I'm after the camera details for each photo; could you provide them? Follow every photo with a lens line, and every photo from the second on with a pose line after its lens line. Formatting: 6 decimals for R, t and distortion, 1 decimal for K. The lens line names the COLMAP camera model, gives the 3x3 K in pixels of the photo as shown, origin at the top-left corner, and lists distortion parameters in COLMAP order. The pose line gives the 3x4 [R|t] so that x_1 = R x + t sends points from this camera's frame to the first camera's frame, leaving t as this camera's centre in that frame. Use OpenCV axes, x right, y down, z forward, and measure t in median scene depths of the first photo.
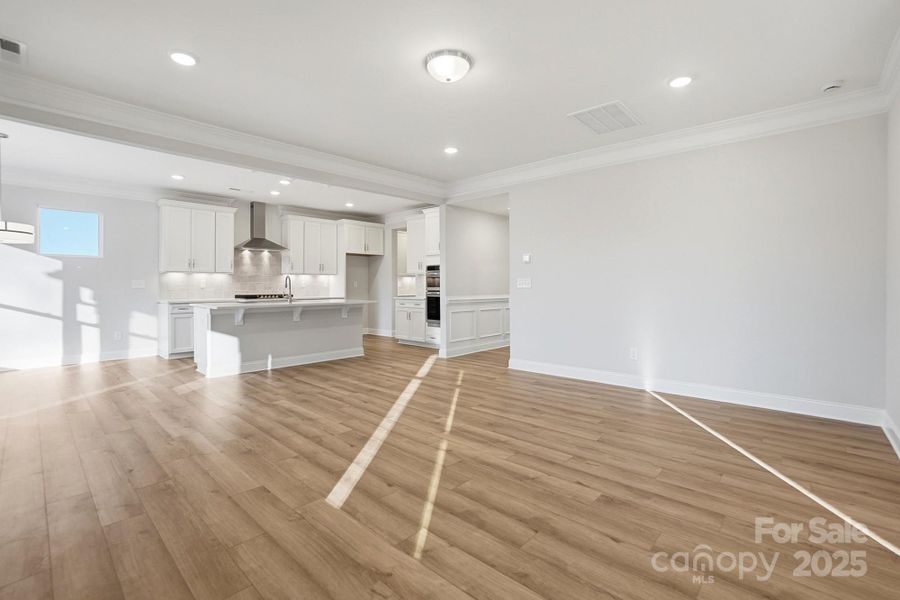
lens RADIAL K [[404.7, 0, 441.3], [0, 404.7, 294.0], [0, 0, 1]] dist [-0.055516, 0.022081]
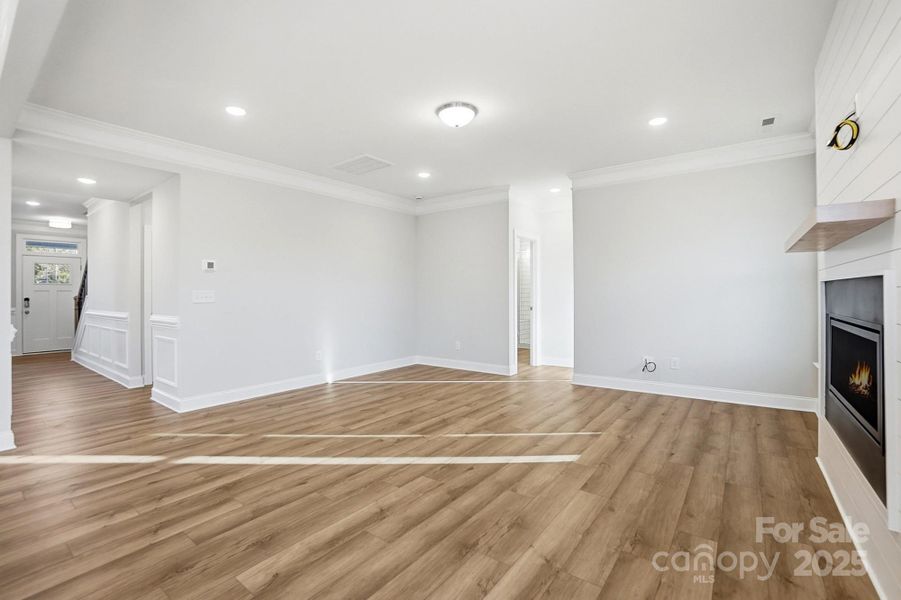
lens RADIAL K [[405.2, 0, 441.8], [0, 405.2, 294.0], [0, 0, 1]] dist [-0.055516, 0.022081]
pose [[-0.102663, 0.006319, 0.994696, -1.126093], [0.026306, 0.999647, -0.003635, -0.030455], [-0.994368, 0.025793, -0.102793, 1.121764]]
